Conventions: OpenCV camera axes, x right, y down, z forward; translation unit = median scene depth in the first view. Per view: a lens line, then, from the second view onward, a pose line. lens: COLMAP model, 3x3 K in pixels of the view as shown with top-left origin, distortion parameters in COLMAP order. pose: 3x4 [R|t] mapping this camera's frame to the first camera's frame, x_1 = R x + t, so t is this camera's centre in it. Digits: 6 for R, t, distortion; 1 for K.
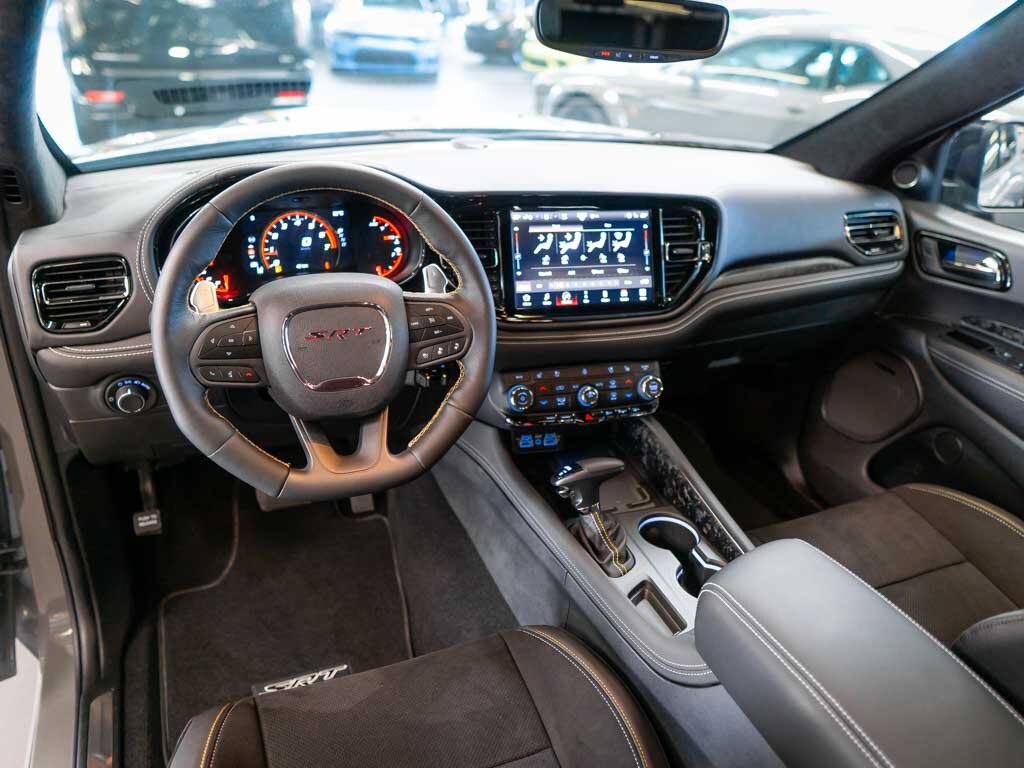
lens RADIAL K [[755.4, 0, 516.6], [0, 755.4, 381.2], [0, 0, 1]] dist [-0.003208, -0.002746]
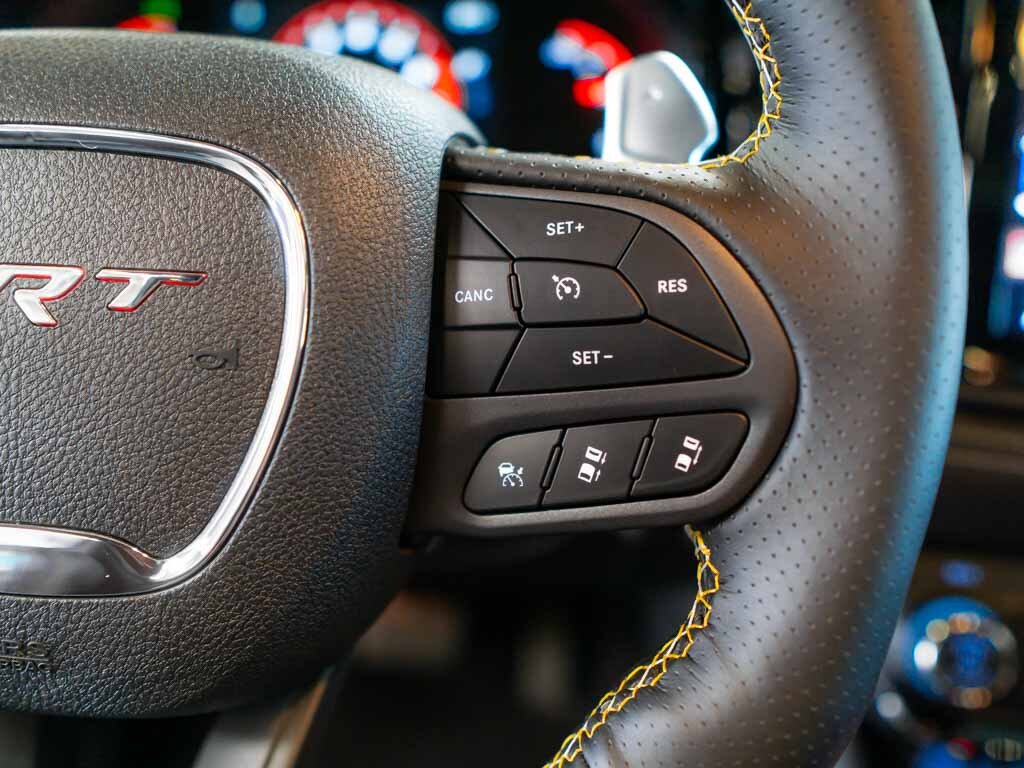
lens RADIAL K [[755.4, 0, 516.6], [0, 755.4, 381.2], [0, 0, 1]] dist [-0.003208, -0.002746]
pose [[0.884461, 0.138761, -0.445504, -0.032008], [-0.170282, 0.984898, -0.031295, -0.041274], [0.434434, 0.103541, 0.894733, 0.670561]]
